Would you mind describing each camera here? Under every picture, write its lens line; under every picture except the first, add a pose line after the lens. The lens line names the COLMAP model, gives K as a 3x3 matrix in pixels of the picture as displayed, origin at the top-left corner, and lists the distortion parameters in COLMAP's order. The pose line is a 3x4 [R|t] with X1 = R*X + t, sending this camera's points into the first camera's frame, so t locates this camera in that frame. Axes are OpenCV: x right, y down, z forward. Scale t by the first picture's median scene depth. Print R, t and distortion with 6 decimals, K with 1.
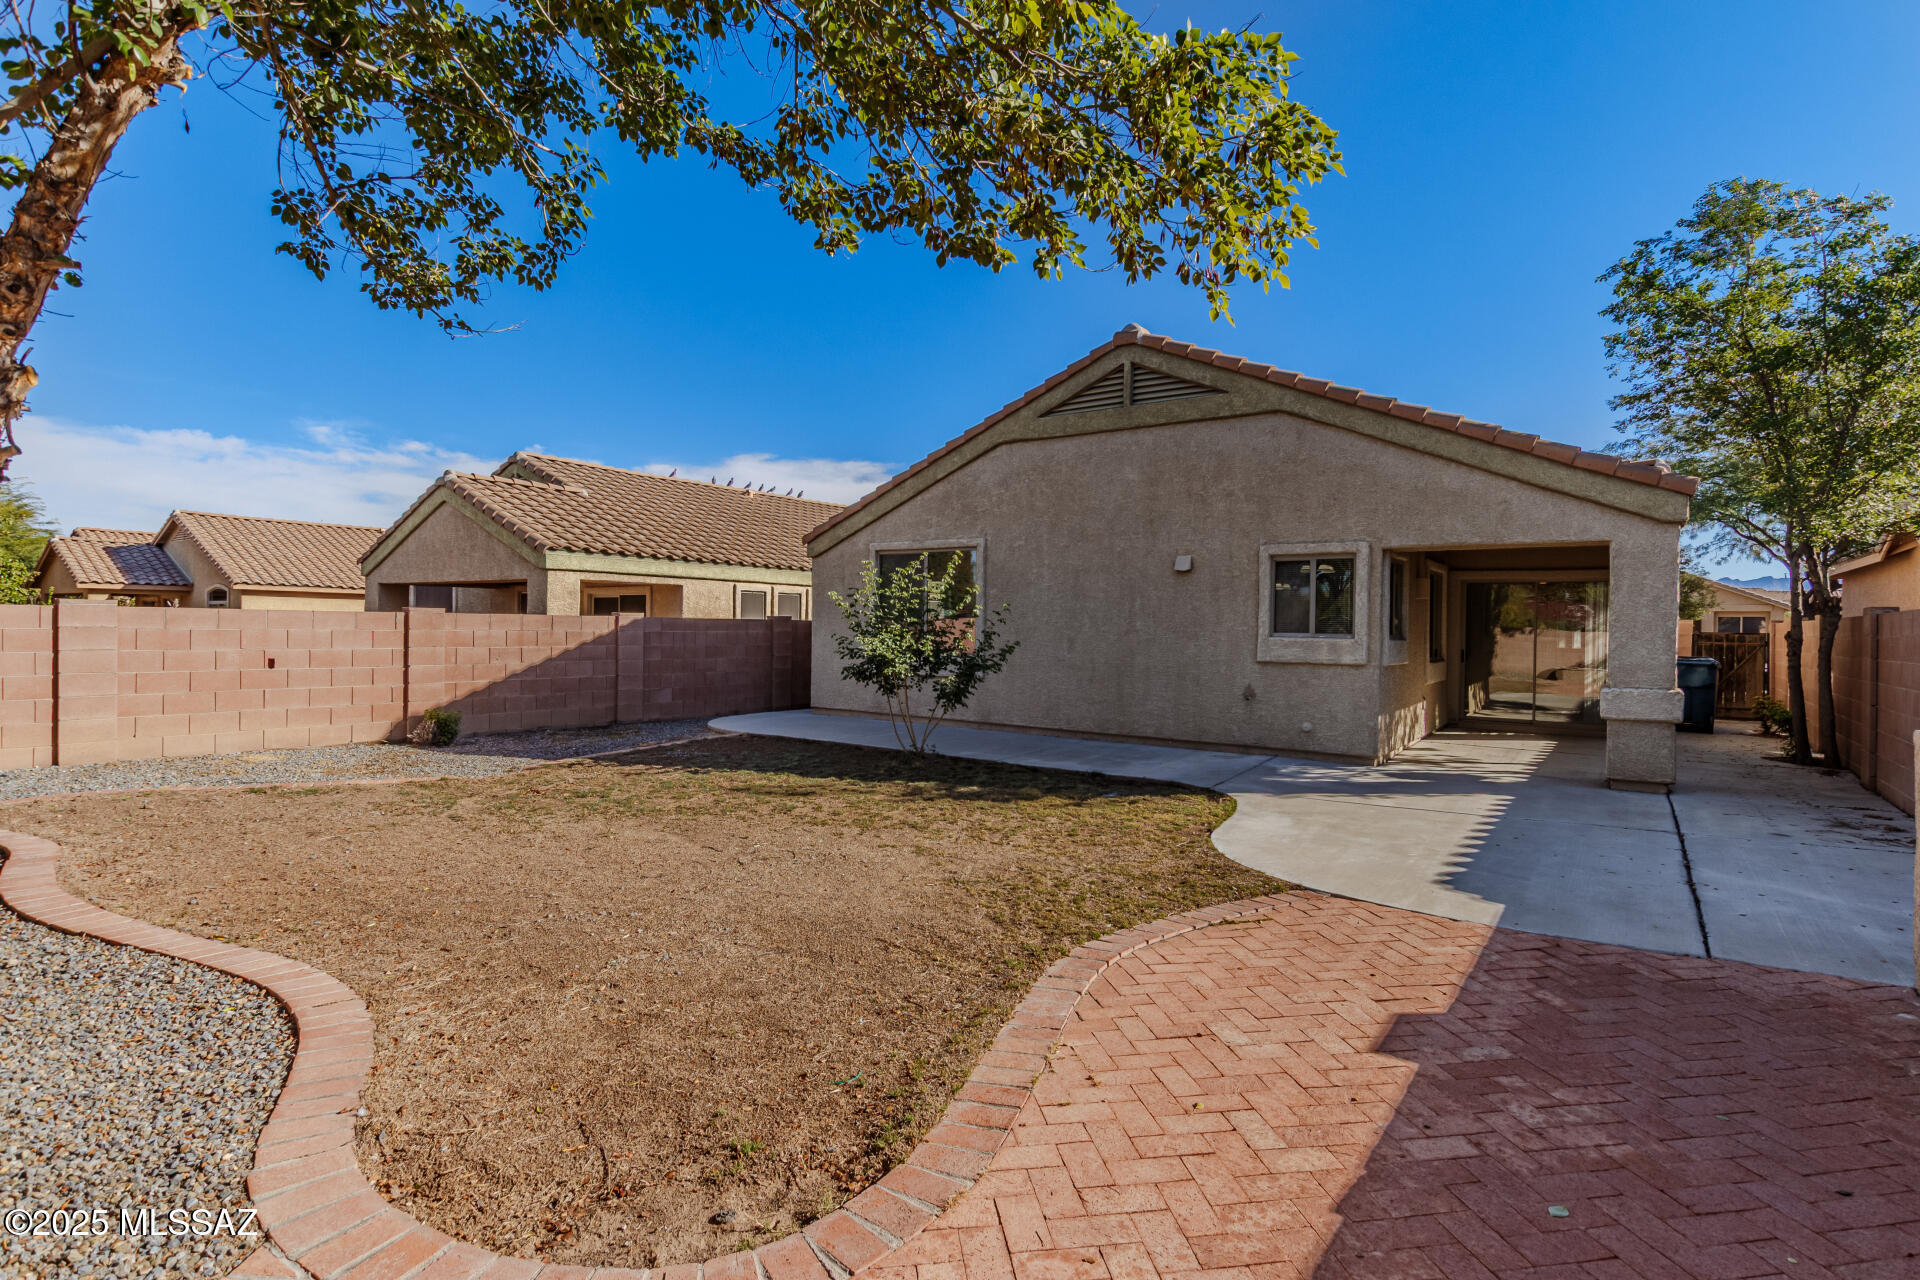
lens RADIAL K [[928.0, 0, 960.5], [0, 928.0, 633.8], [0, 0, 1]] dist [0.021194, -0.005882]
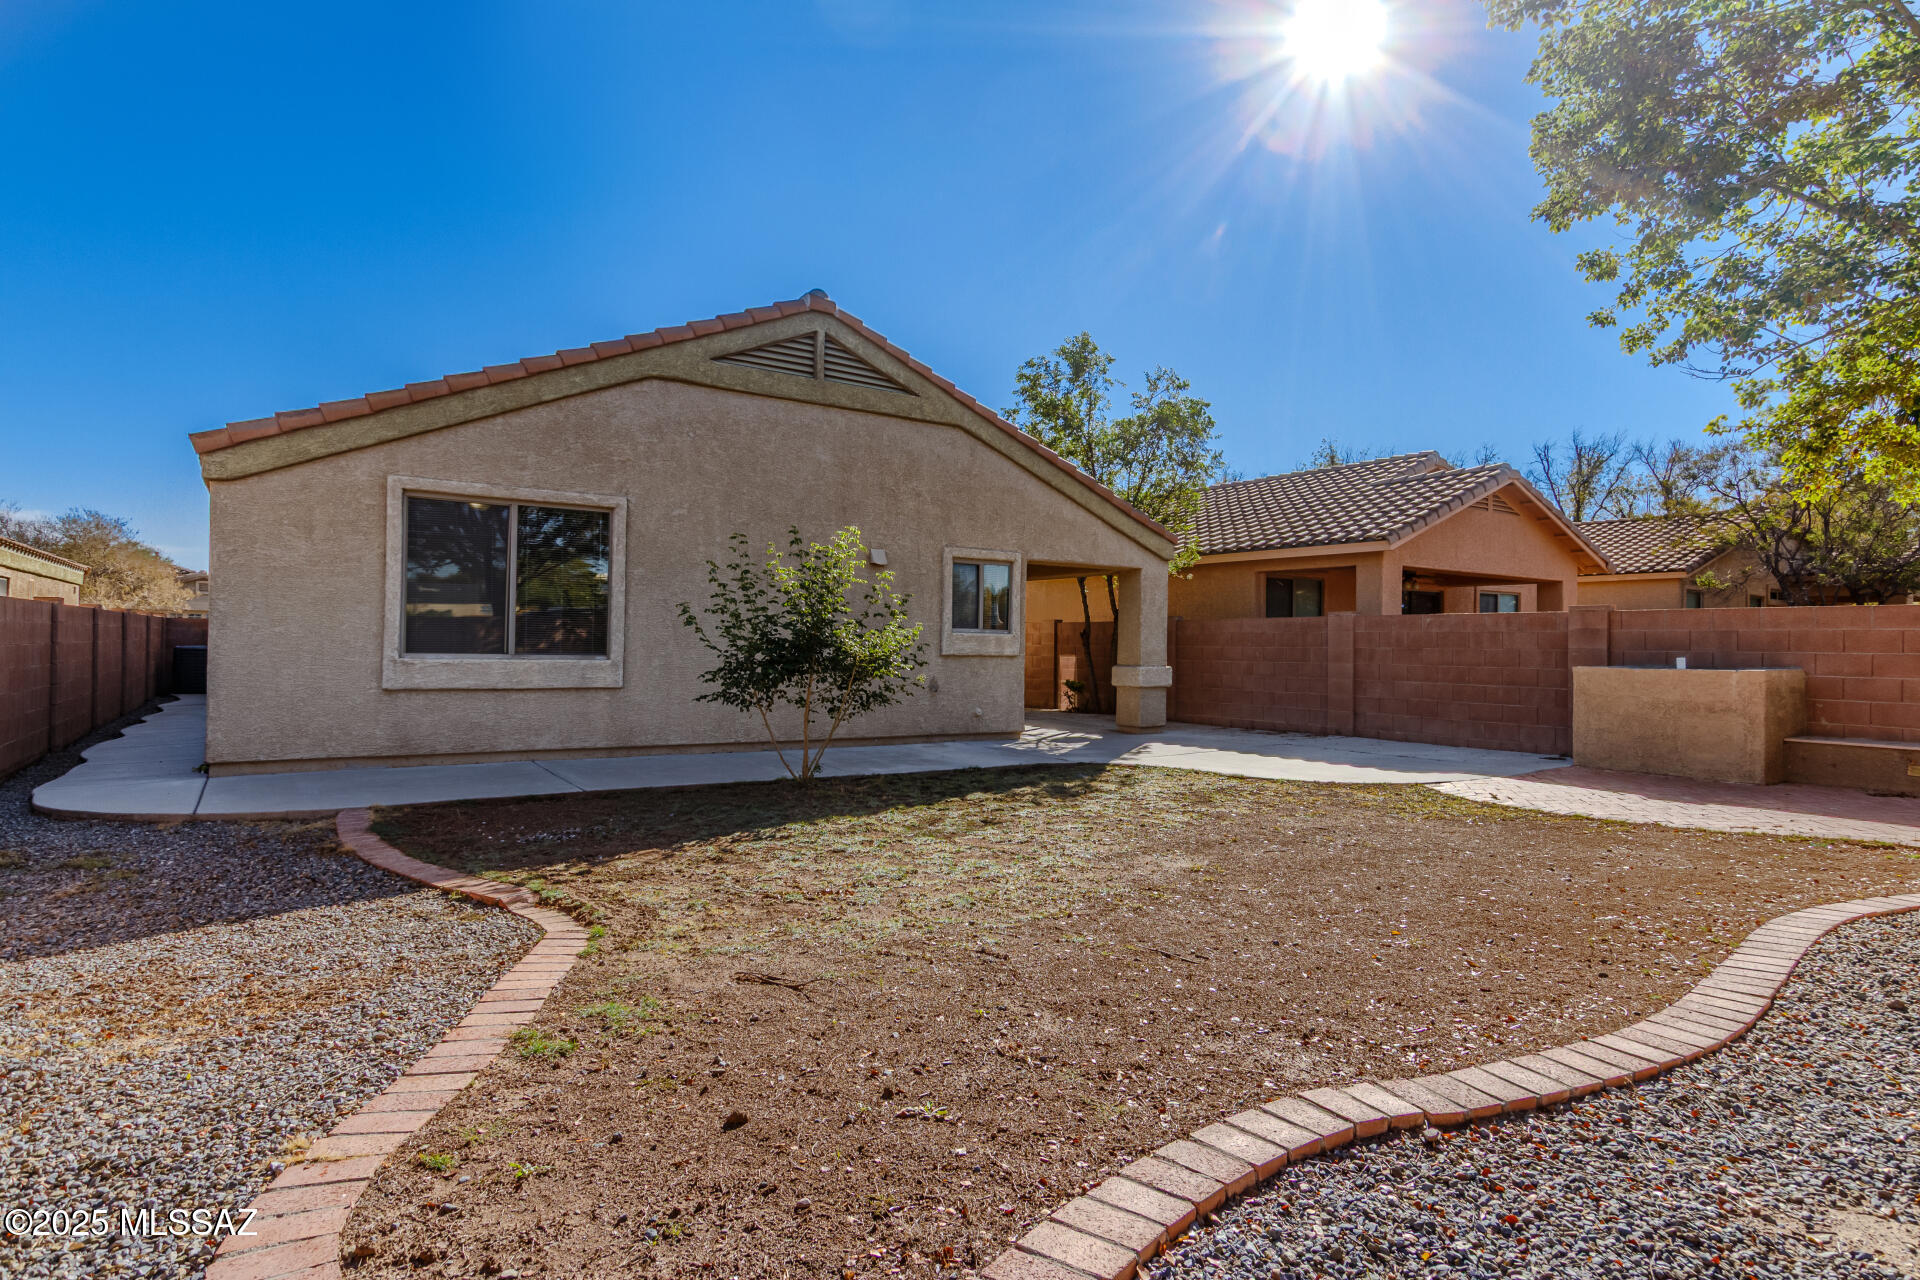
lens RADIAL K [[999.4, 0, 957.6], [0, 999.4, 639.1], [0, 0, 1]] dist [-0.000306, 0.000105]
pose [[0.370111, -0.000213, 0.928987, -0.730155], [0.000867, 1.000000, -0.000117, 0.011153], [-0.928987, 0.000849, 0.370111, 0.548474]]
